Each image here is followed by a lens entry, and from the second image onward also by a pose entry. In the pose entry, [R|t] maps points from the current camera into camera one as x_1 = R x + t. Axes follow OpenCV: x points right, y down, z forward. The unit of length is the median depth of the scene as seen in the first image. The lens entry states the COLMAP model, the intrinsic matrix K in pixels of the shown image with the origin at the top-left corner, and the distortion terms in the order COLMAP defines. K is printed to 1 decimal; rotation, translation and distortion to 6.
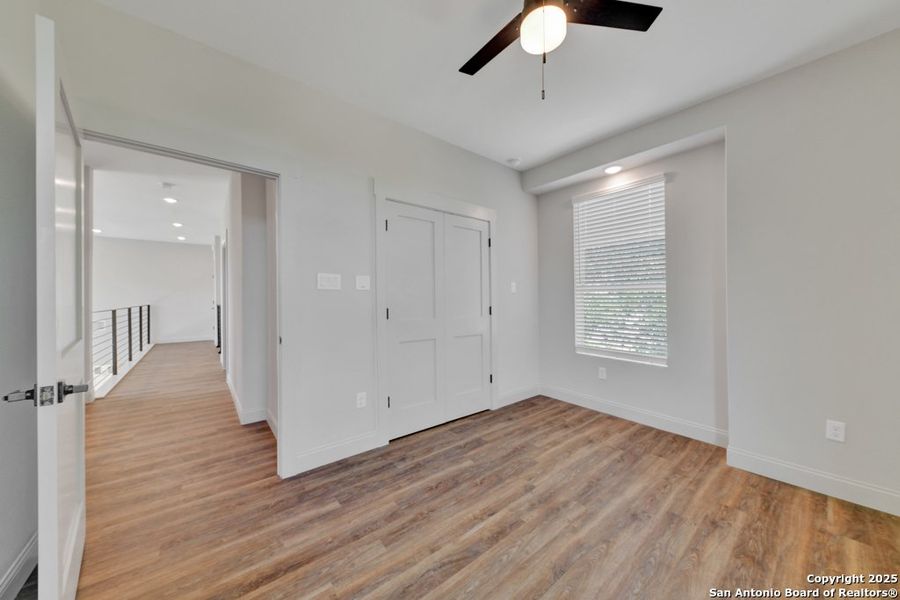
lens RADIAL K [[311.4, 0, 450.9], [0, 311.4, 299.5], [0, 0, 1]] dist [-0.001331, -0.001228]
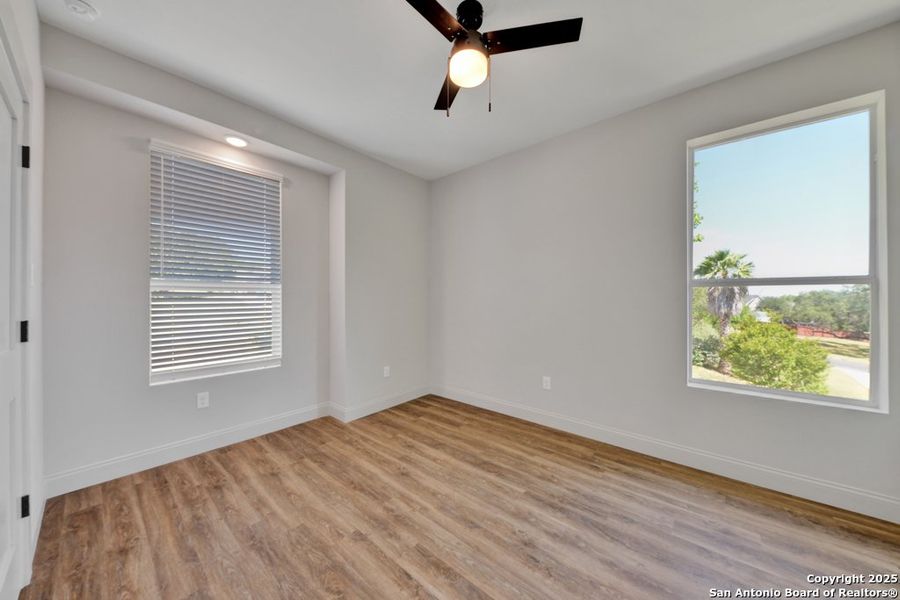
lens RADIAL K [[311.4, 0, 448.9], [0, 311.4, 296.9], [0, 0, 1]] dist [-0.001331, -0.001228]
pose [[-0.190164, 0.002721, 0.981749, -0.518688], [0.006156, 0.999980, -0.001579, -0.007205], [-0.981733, 0.005744, -0.190177, 0.822716]]
